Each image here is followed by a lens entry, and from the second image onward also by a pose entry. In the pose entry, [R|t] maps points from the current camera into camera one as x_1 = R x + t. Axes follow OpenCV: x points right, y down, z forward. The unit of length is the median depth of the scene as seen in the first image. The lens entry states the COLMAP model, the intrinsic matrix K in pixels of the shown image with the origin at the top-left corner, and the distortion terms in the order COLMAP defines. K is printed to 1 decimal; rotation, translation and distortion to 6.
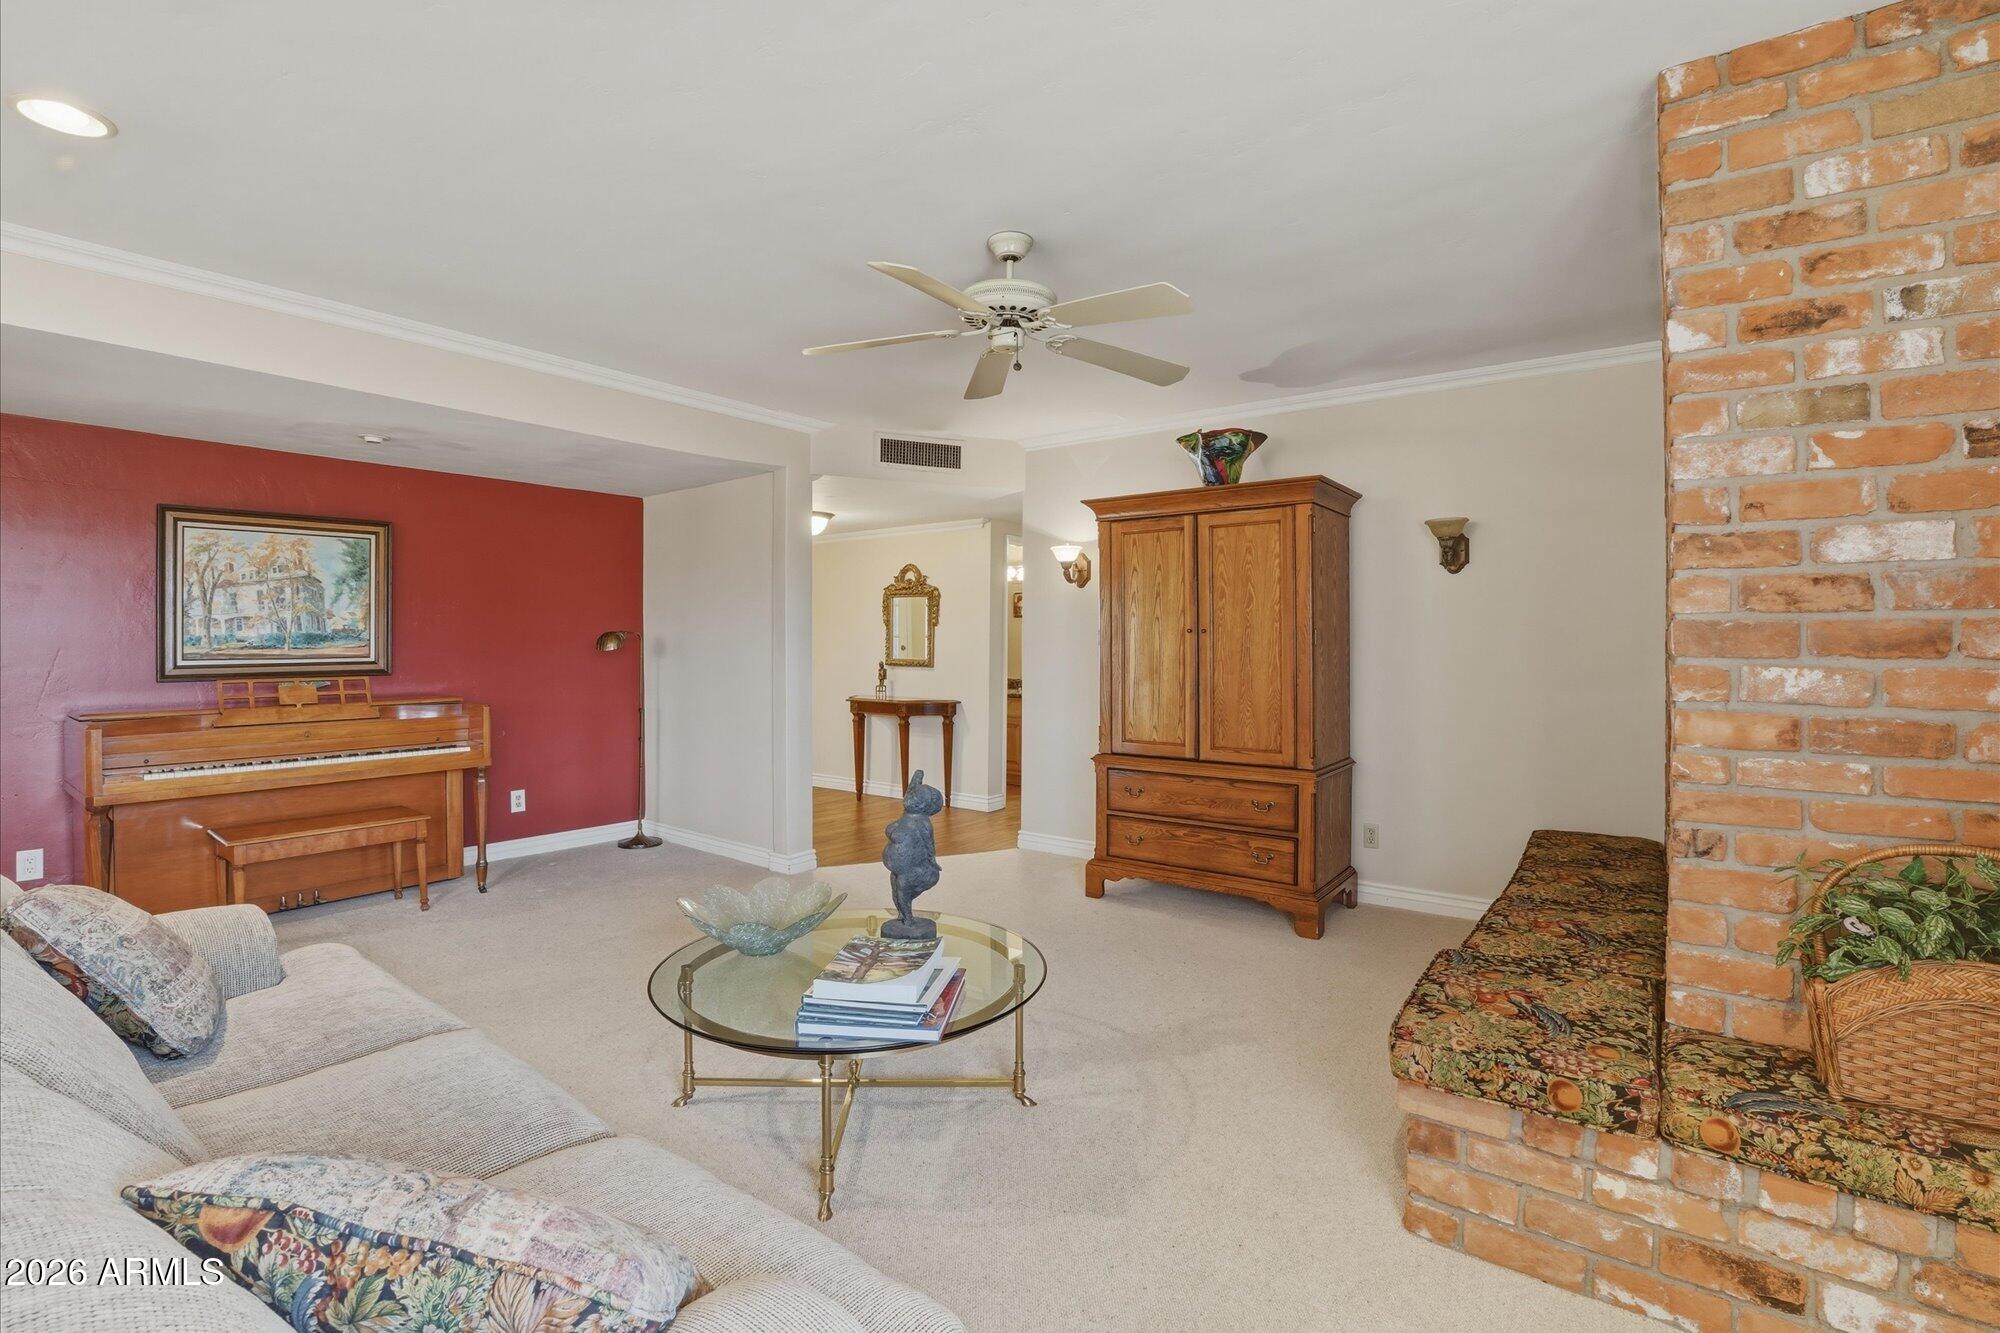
lens RADIAL K [[921.2, 0, 1000.0], [0, 921.2, 666.5], [0, 0, 1]] dist [-0.035726, 0.000327]
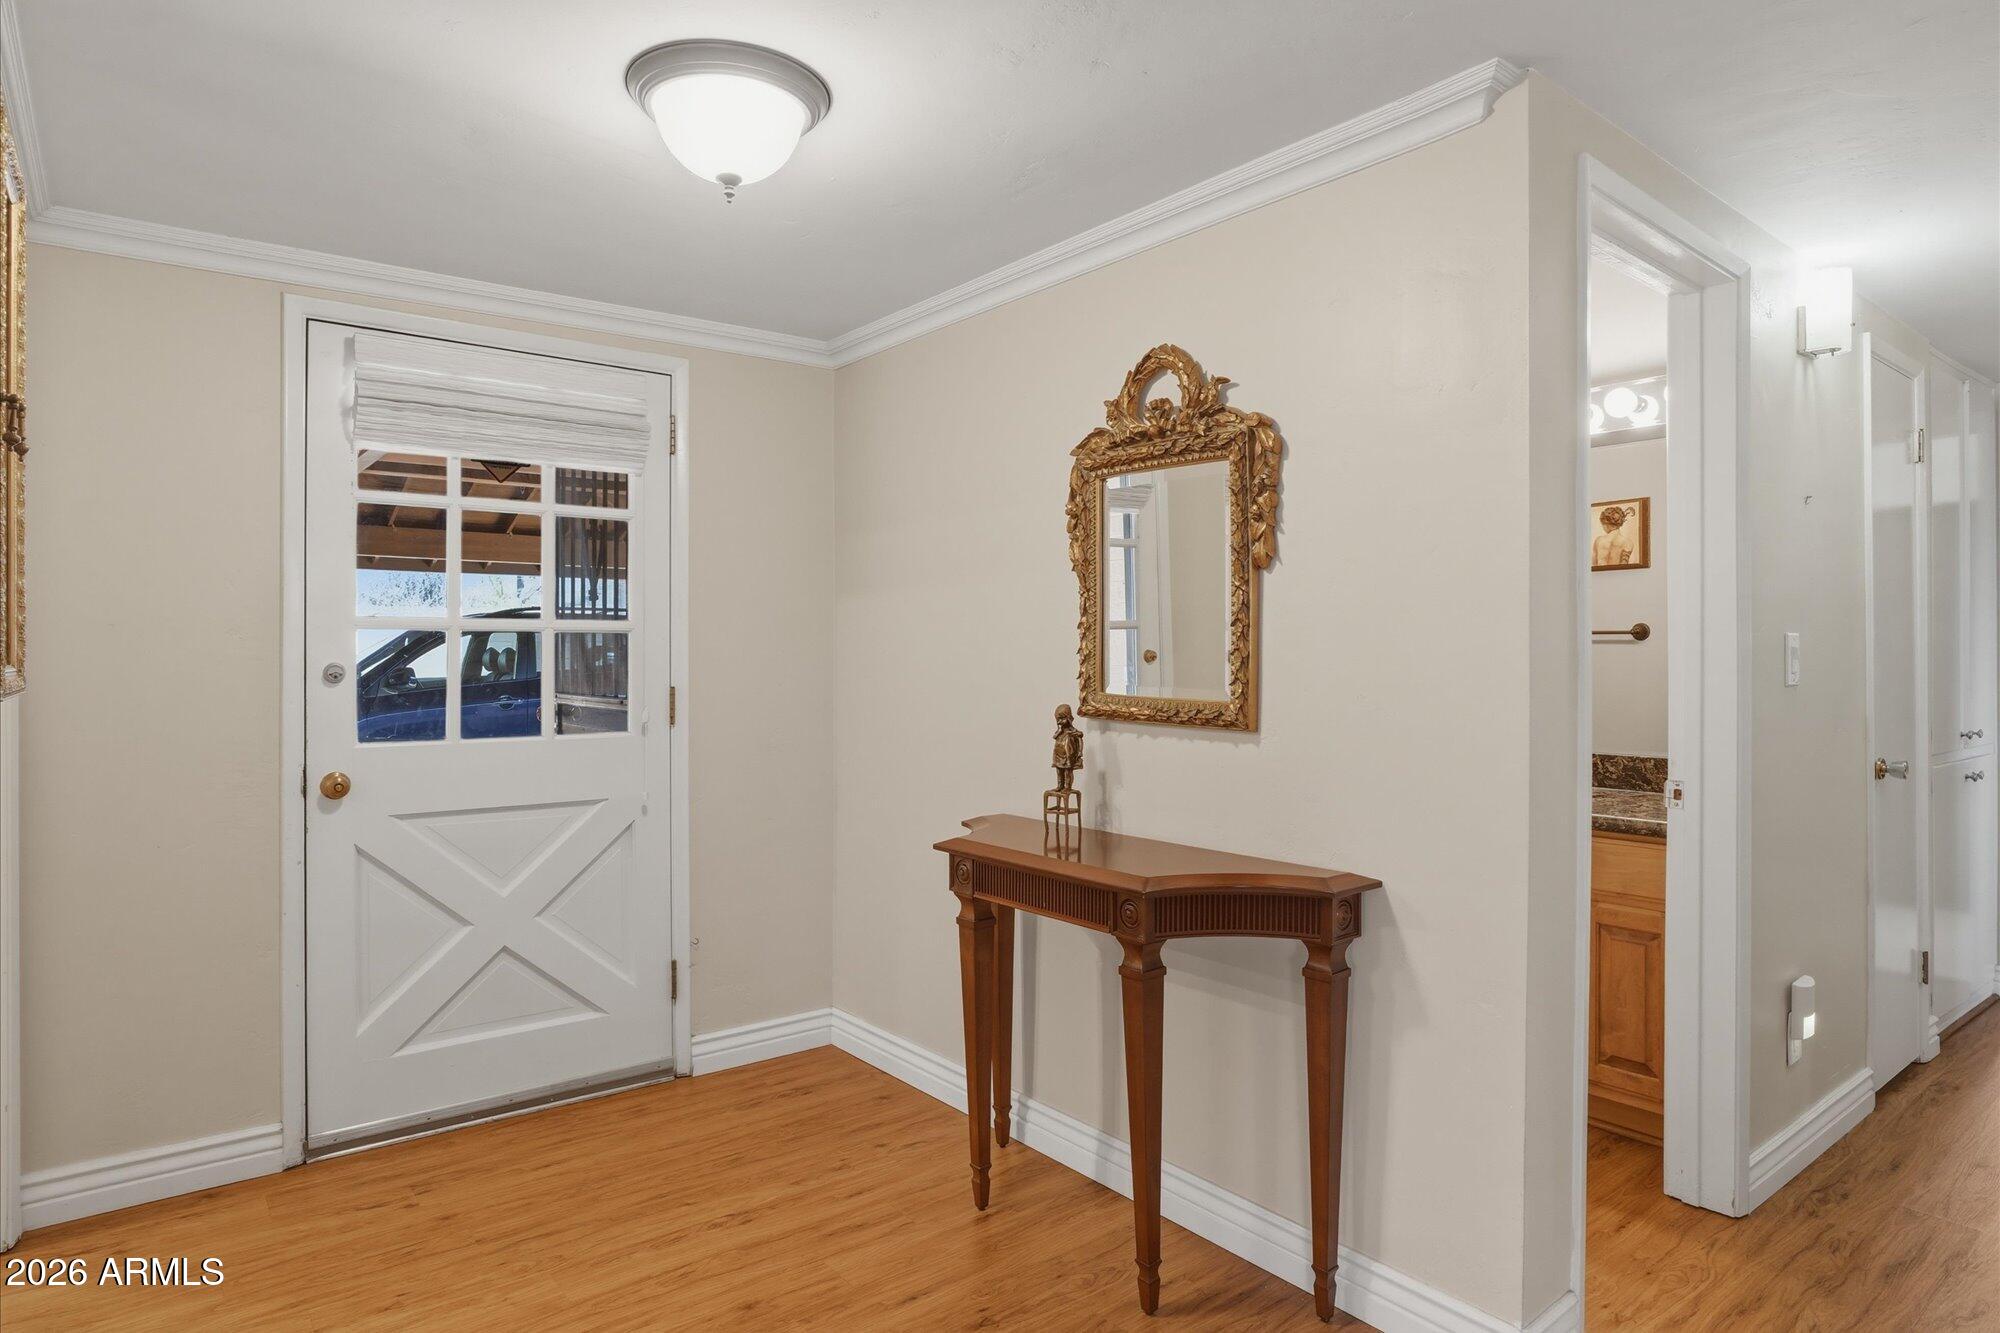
lens RADIAL K [[1140.7, 0, 1004.3], [0, 1140.7, 668.2], [0, 0, 1]] dist [0.000685, 0.000183]
pose [[0.968239, -0.005944, -0.249955, -0.060451], [0.001540, 0.999840, -0.017809, -0.010954], [0.250021, 0.016859, 0.968094, 0.669891]]
